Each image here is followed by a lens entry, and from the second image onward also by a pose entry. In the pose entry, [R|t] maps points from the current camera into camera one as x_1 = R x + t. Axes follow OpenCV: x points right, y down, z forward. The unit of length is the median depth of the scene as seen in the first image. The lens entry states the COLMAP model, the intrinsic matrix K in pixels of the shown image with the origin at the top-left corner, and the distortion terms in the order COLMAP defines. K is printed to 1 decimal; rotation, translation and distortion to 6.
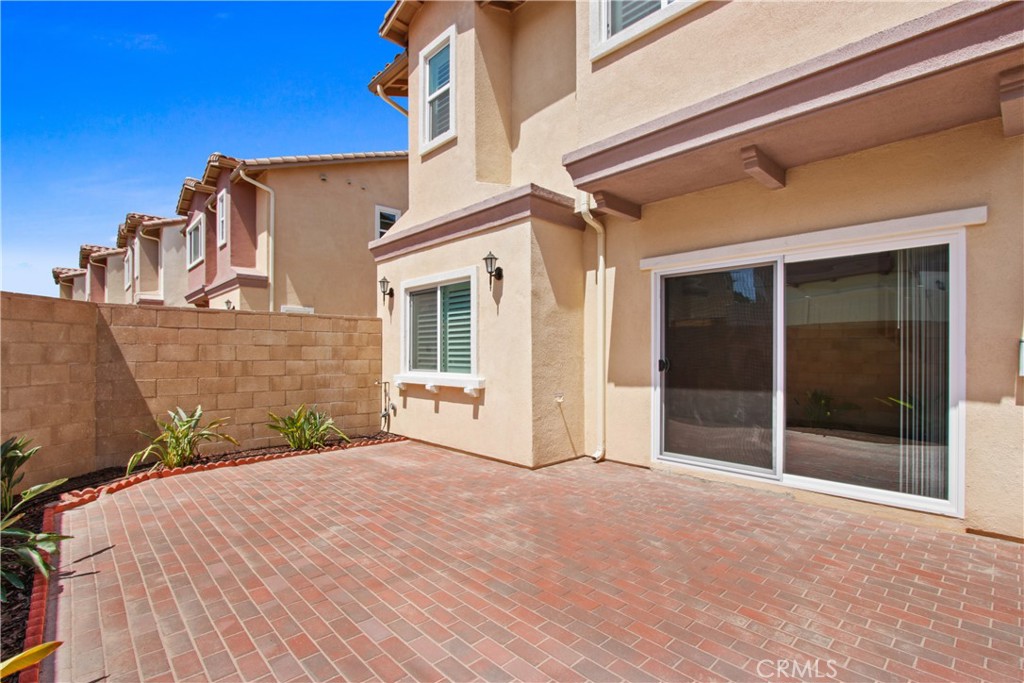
lens RADIAL K [[476.3, 0, 513.9], [0, 476.3, 351.8], [0, 0, 1]] dist [-0.015907, 0.000861]
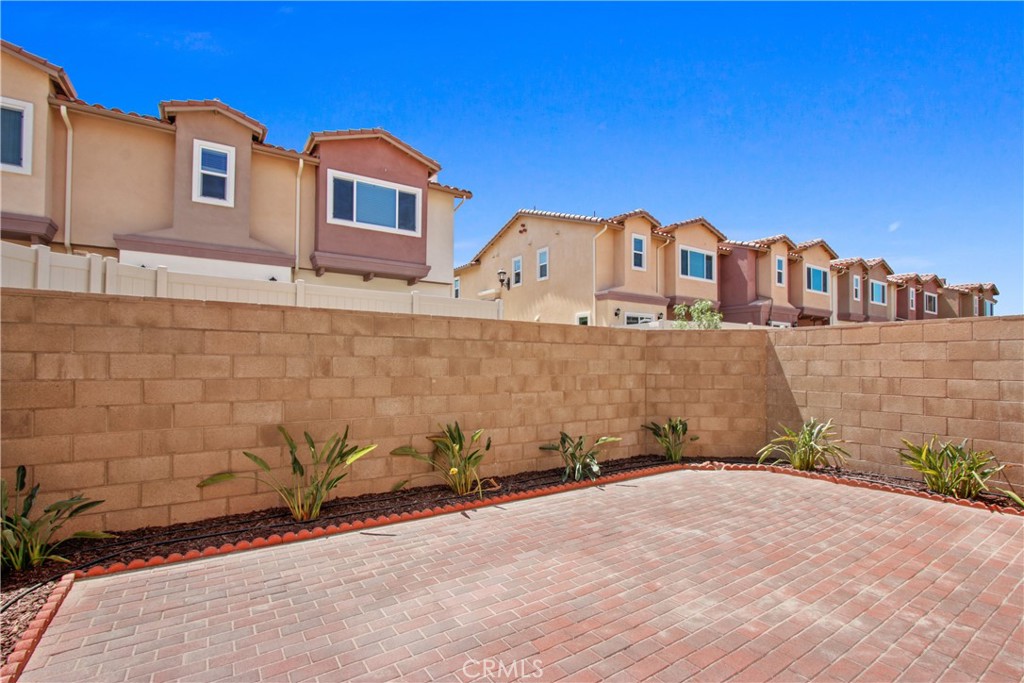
lens RADIAL K [[476.3, 0, 513.9], [0, 476.3, 351.8], [0, 0, 1]] dist [-0.015907, 0.000861]
pose [[-0.170370, -0.023818, -0.985092, 0.579105], [-0.003052, 0.999716, -0.023644, -0.008828], [0.985375, -0.001022, -0.170394, 0.581803]]
